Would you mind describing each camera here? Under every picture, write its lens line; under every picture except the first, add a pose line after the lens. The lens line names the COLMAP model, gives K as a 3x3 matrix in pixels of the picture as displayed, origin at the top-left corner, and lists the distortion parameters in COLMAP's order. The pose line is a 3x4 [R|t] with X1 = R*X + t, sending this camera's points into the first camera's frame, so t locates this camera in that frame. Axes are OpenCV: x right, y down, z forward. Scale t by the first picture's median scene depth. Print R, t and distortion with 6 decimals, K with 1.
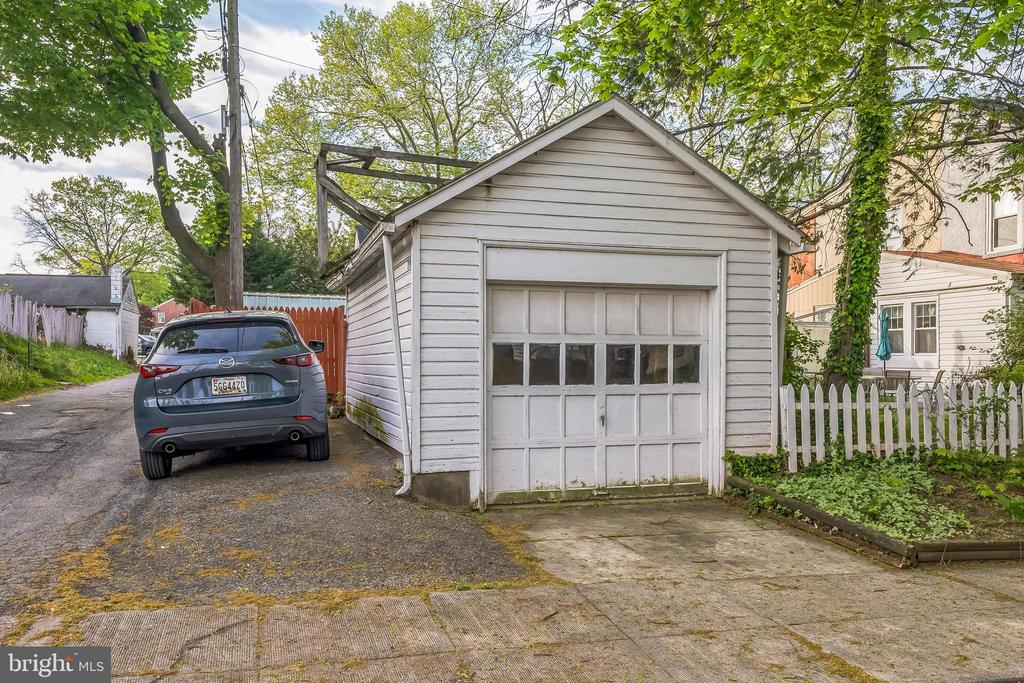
lens RADIAL K [[831.8, 0, 515.7], [0, 831.8, 343.1], [0, 0, 1]] dist [0.004248, 0.006458]
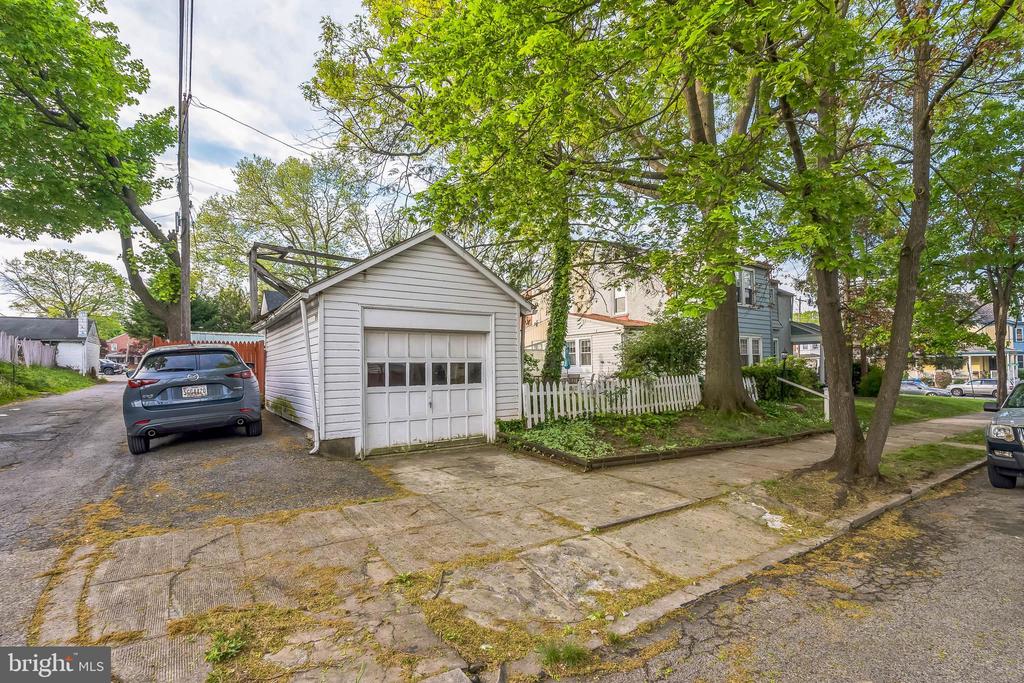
lens RADIAL K [[470.6, 0, 507.8], [0, 470.6, 341.9], [0, 0, 1]] dist [-0.015103, 0.005099]
pose [[0.954824, 0.002137, 0.297165, -0.037430], [0.009914, 0.999188, -0.039042, -0.002420], [-0.297007, 0.040224, 0.954028, -0.031344]]
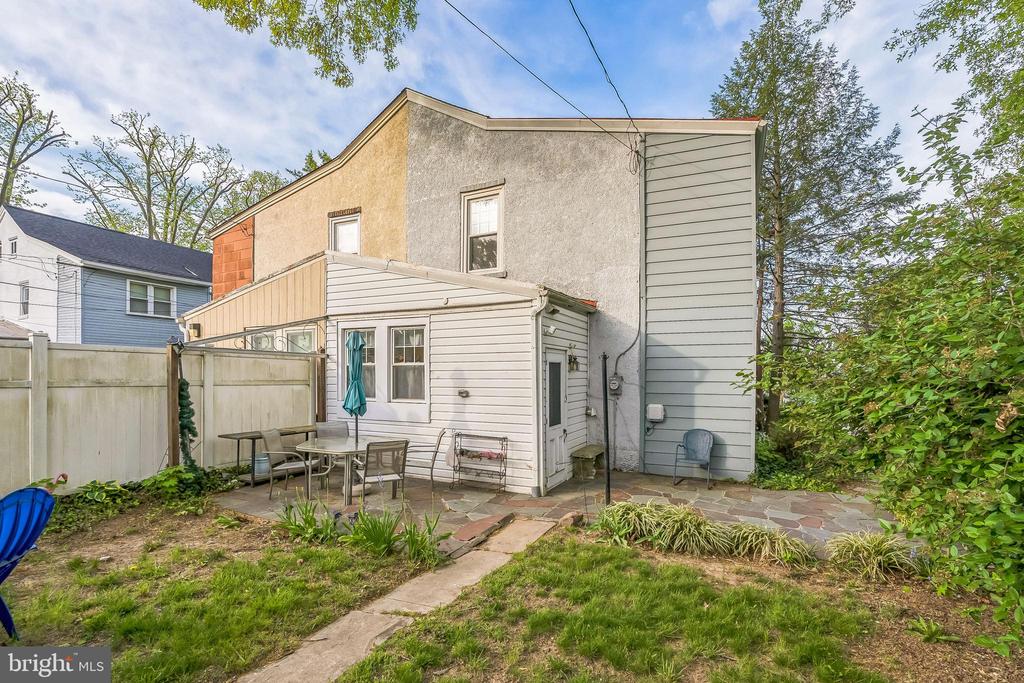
lens RADIAL K [[470.6, 0, 522.4], [0, 470.6, 369.4], [0, 0, 1]] dist [-0.015103, 0.005099]
pose [[0.660168, 0.004671, 0.751103, 0.494026], [-0.013901, 0.999885, 0.006000, -0.031917], [-0.750989, -0.014402, 0.660158, 1.272963]]
